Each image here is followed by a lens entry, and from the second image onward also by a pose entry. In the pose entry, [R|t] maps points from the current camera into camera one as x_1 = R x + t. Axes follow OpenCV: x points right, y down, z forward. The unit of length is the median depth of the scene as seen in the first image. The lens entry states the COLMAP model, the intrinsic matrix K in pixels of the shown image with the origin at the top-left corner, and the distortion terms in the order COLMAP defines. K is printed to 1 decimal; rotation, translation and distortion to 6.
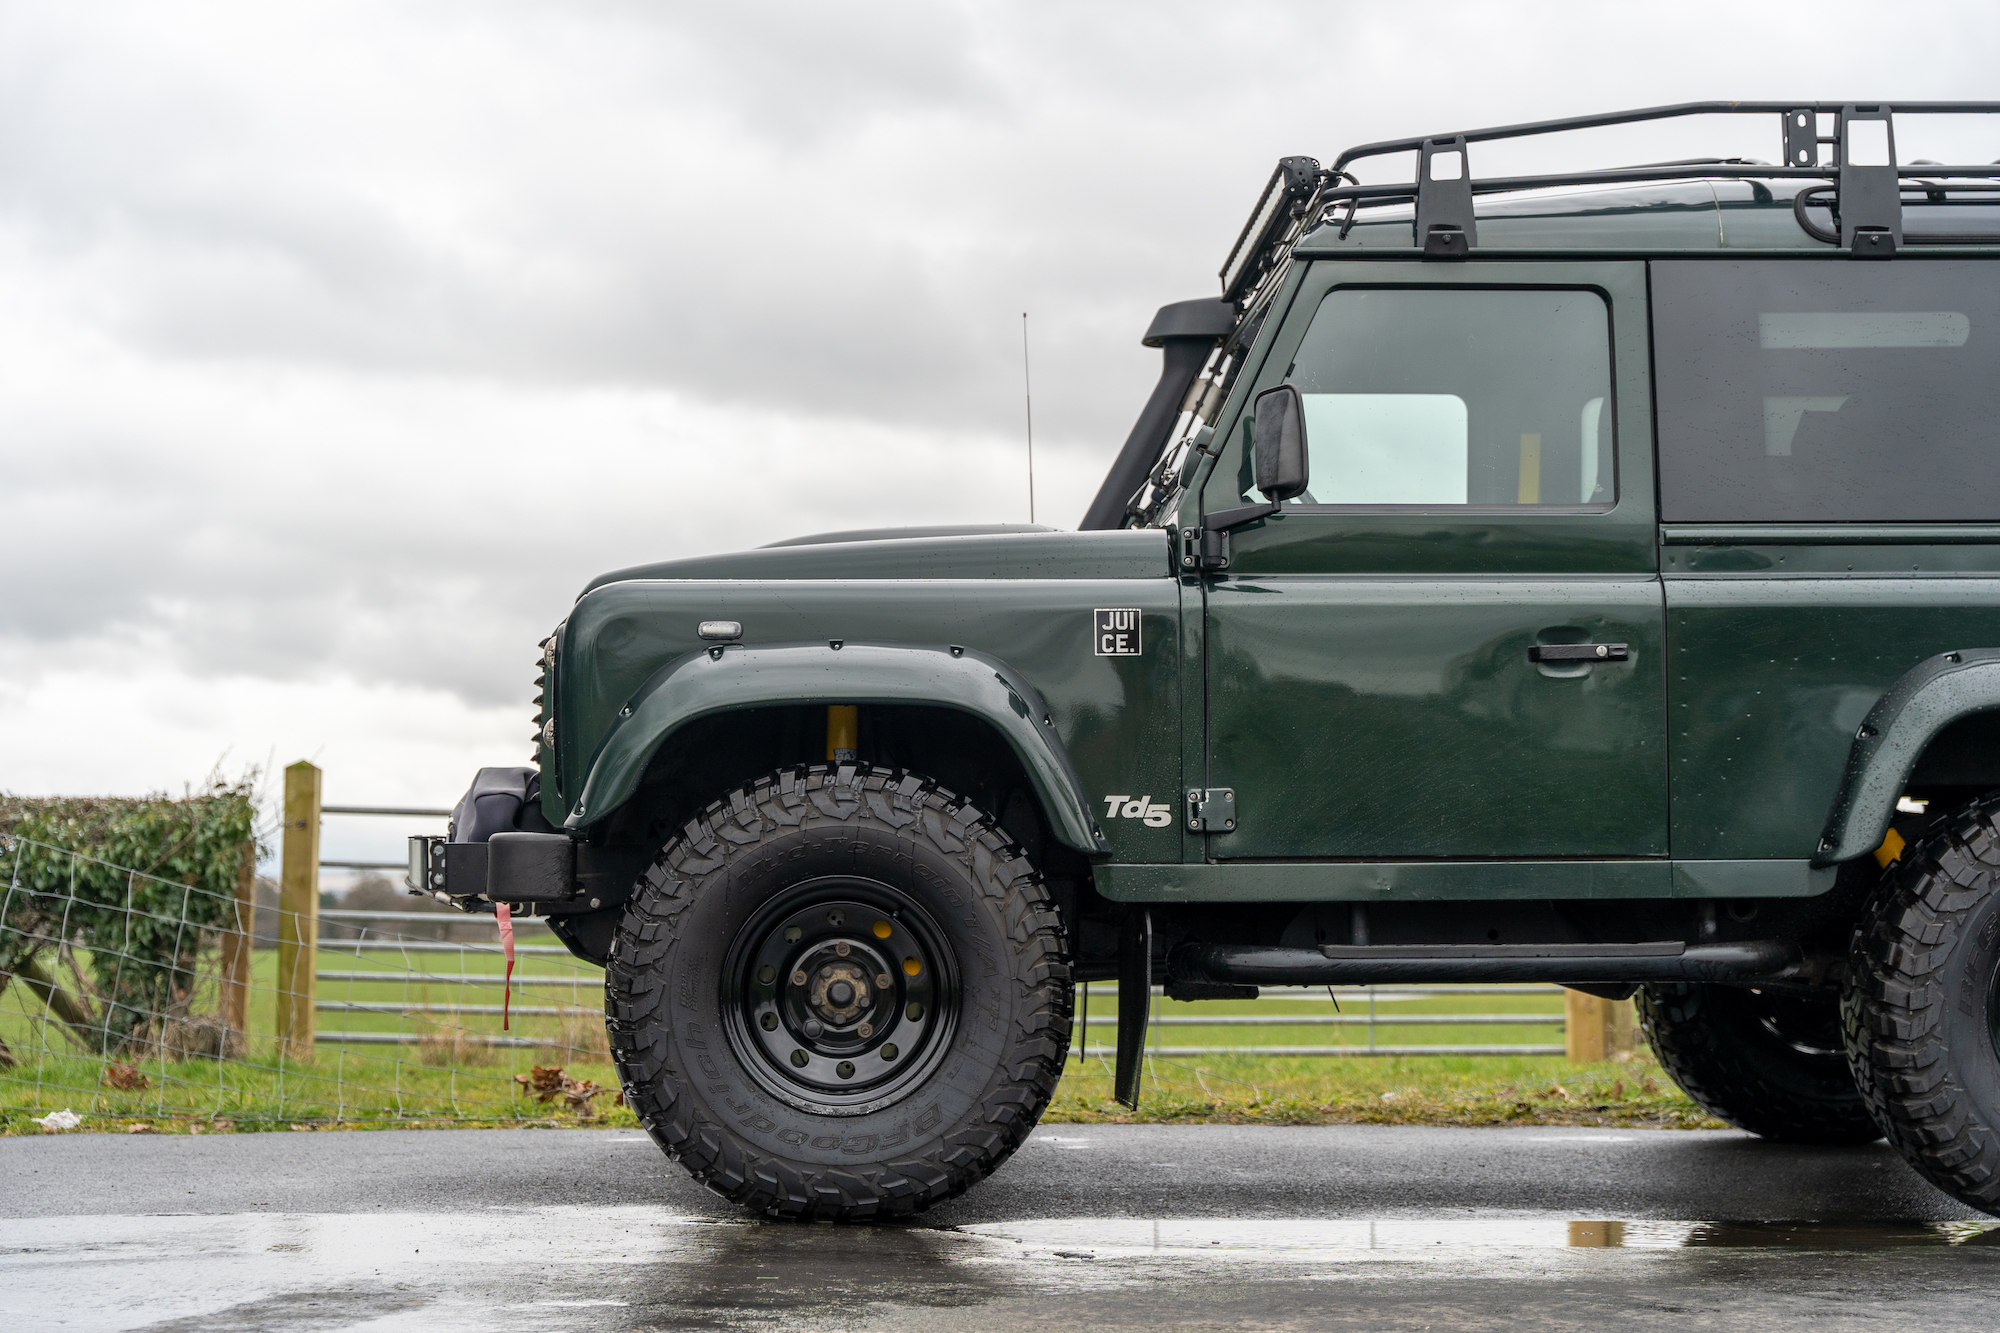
lens RADIAL K [[3229.3, 0, 1000.0], [0, 3229.3, 666.5], [0, 0, 1]] dist [0.002518, 0.009623]
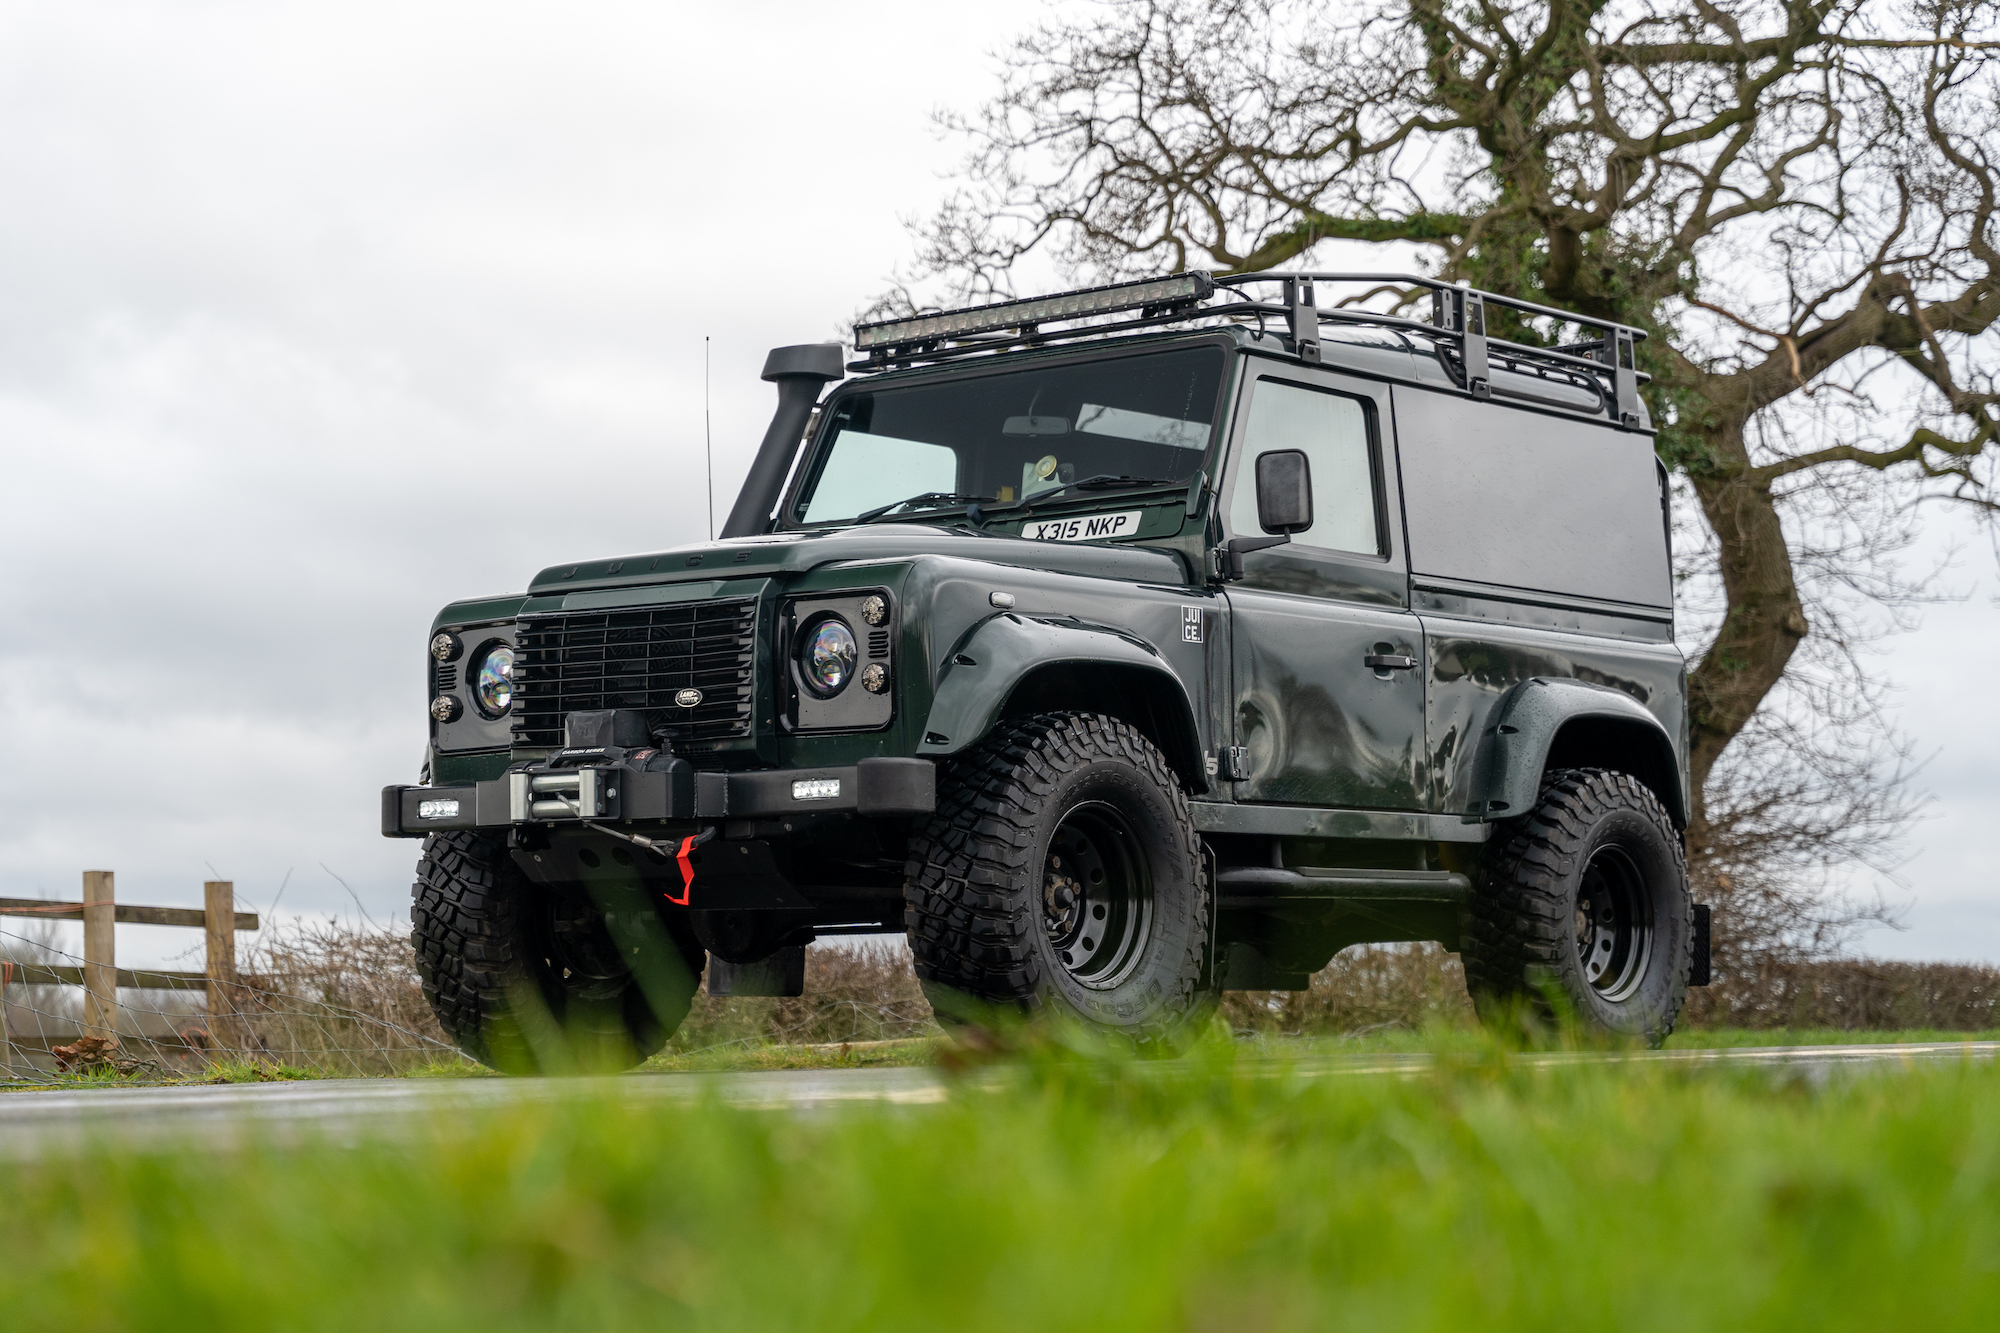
lens RADIAL K [[3846.8, 0, 1000.0], [0, 3846.8, 666.5], [0, 0, 1]] dist [0.003057, 0.132671]
pose [[0.662946, 0.059990, 0.746260, -1.182887], [-0.035172, 0.998179, -0.048996, 0.085930], [-0.747841, 0.006234, 0.663849, 0.028192]]
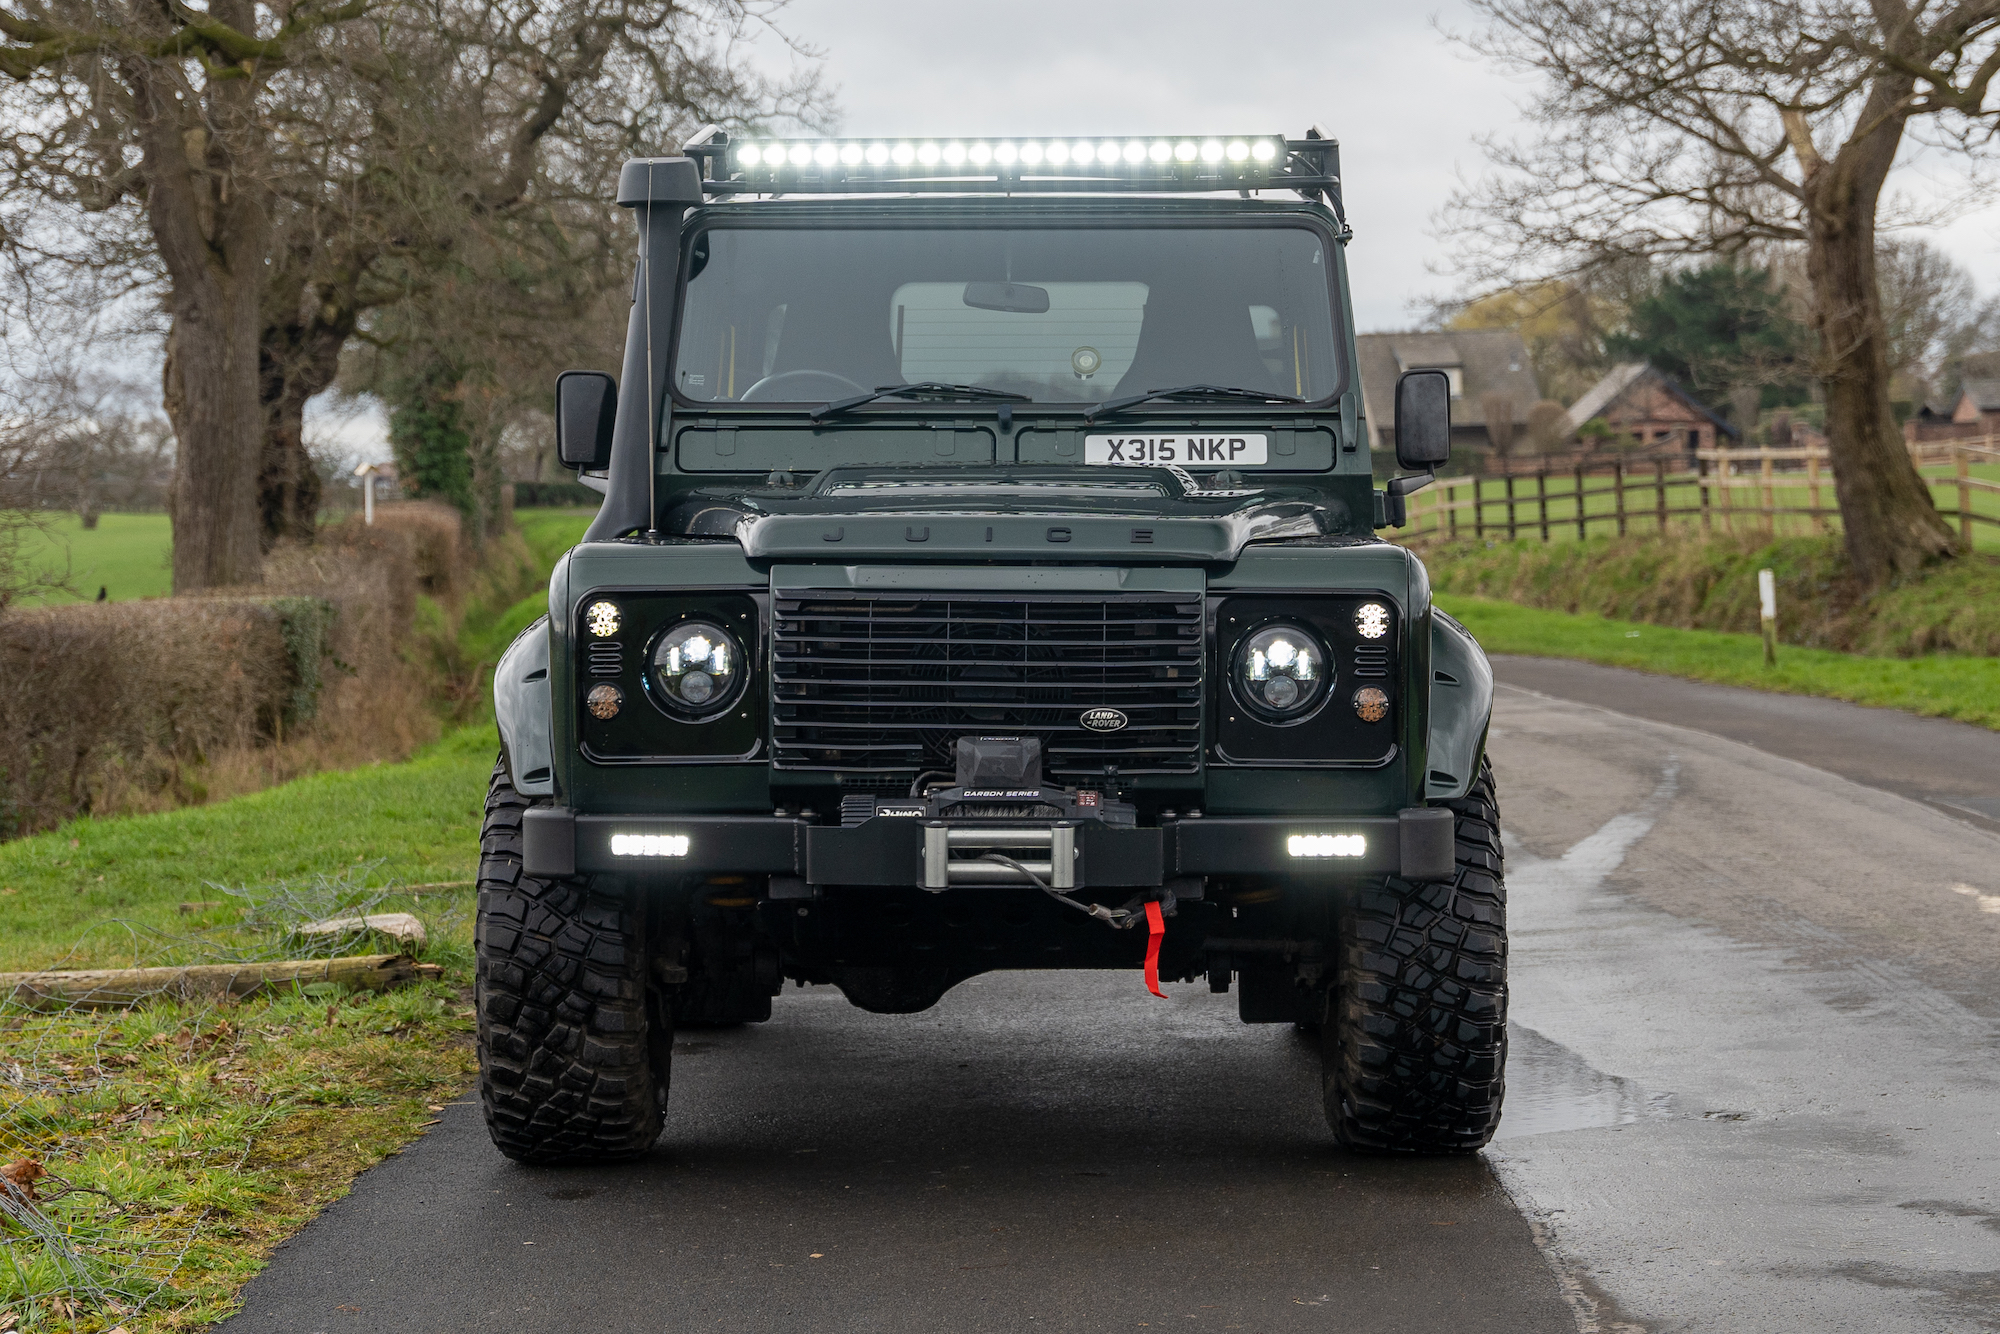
lens RADIAL K [[4520.2, 0, 1044.1], [0, 4520.2, 667.7], [0, 0, 1]] dist [0.026987, 0.117701]
pose [[0.060761, -0.040606, 0.997326, -1.516107], [-0.055863, 0.997468, 0.044016, -0.044886], [-0.996588, -0.058388, 0.058339, 1.038322]]
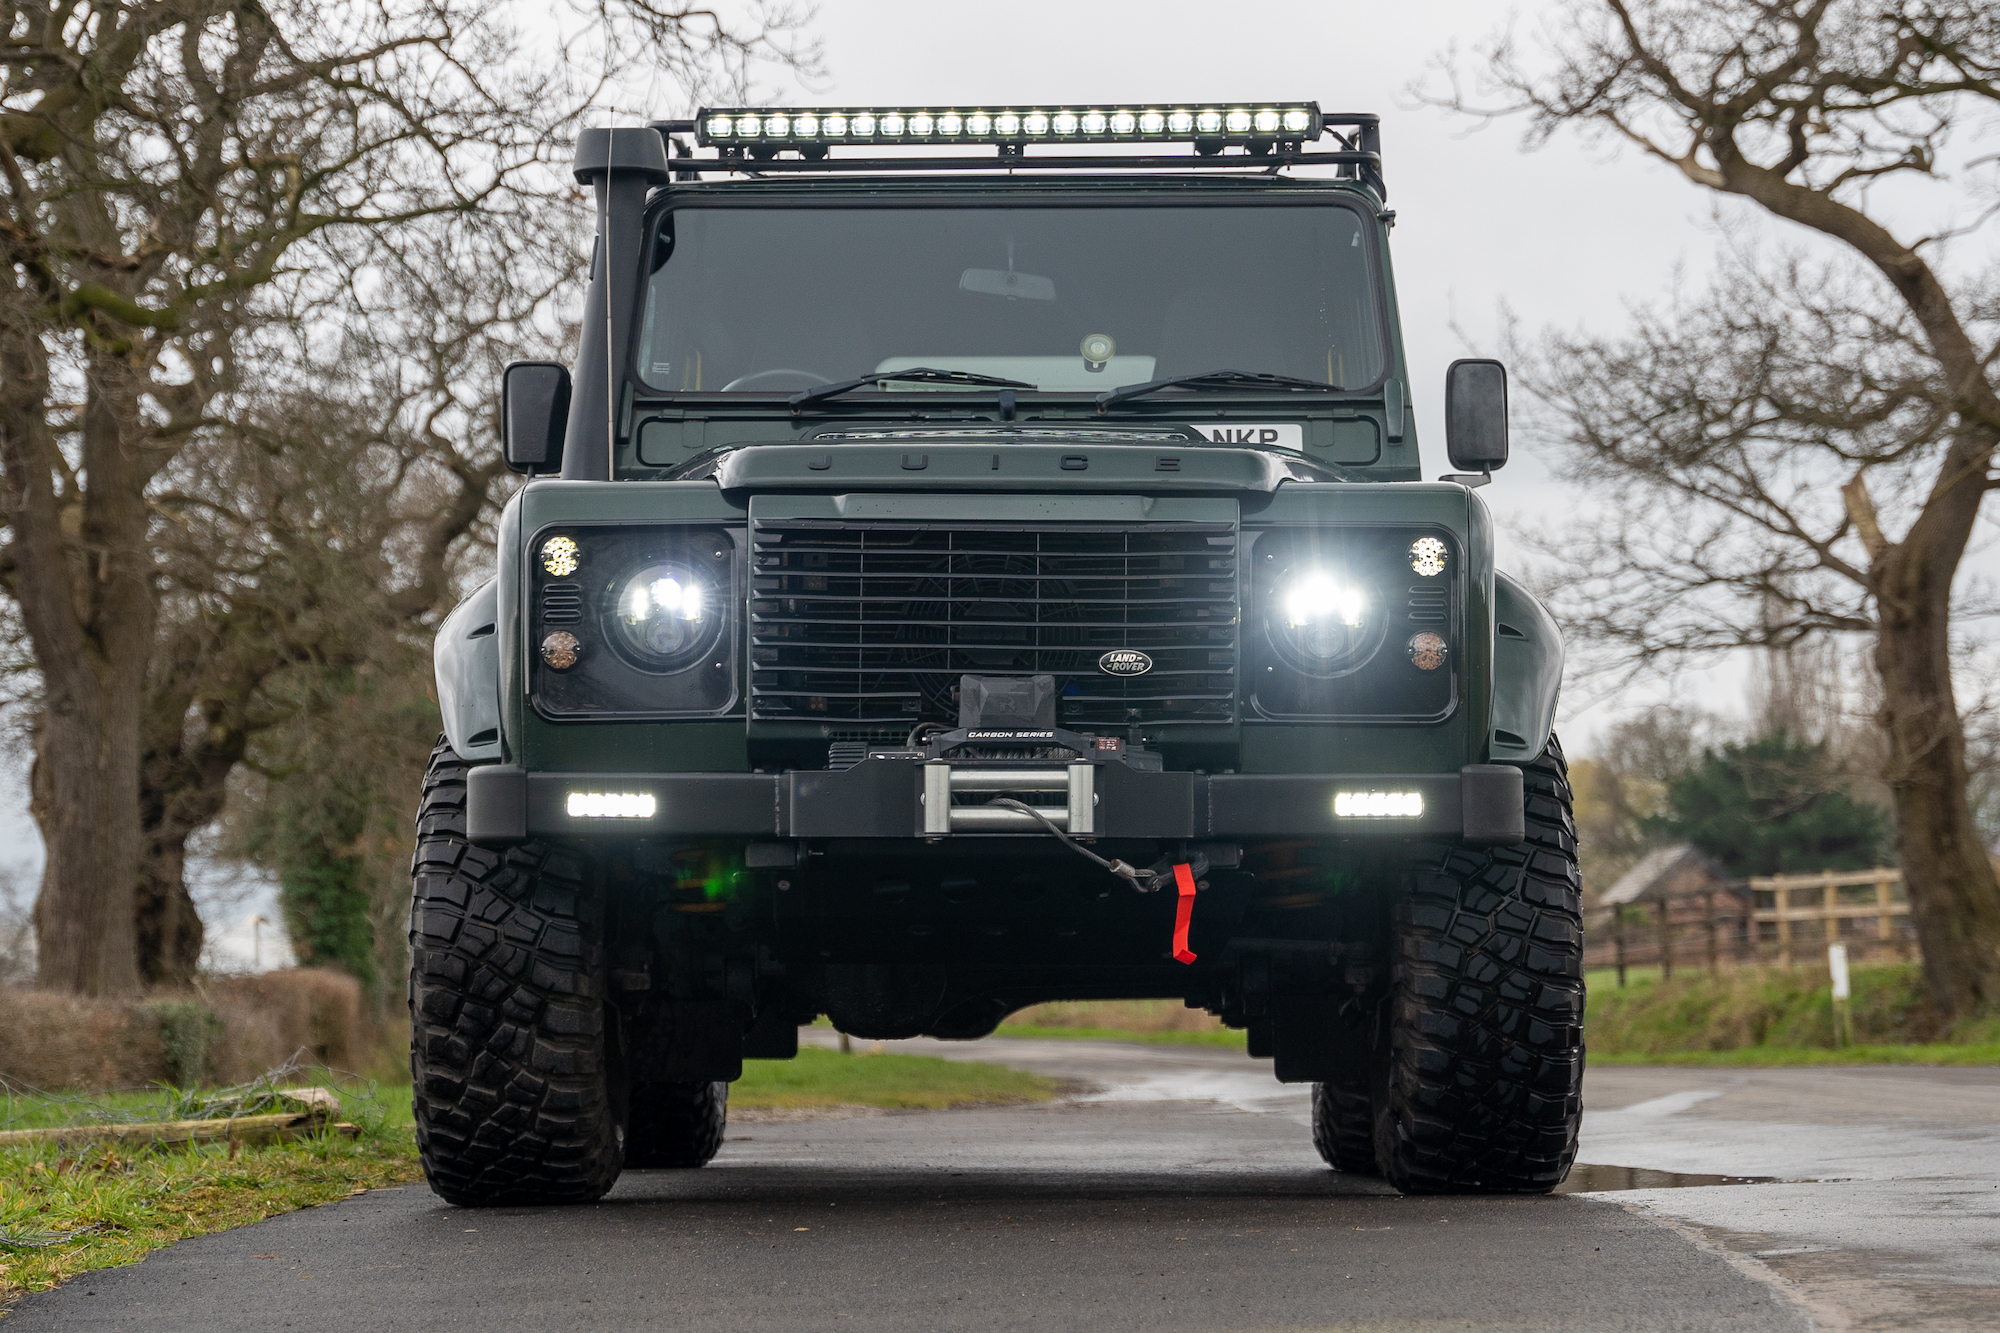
lens RADIAL K [[5061.7, 0, 998.3], [0, 5061.7, 724.5], [0, 0, 1]] dist [0.136774, 0.379626]
pose [[0.063367, 0.053027, 0.996581, -1.503260], [-0.055852, 0.997211, -0.049509, 0.114728], [-0.996426, -0.052524, 0.066152, 1.042619]]
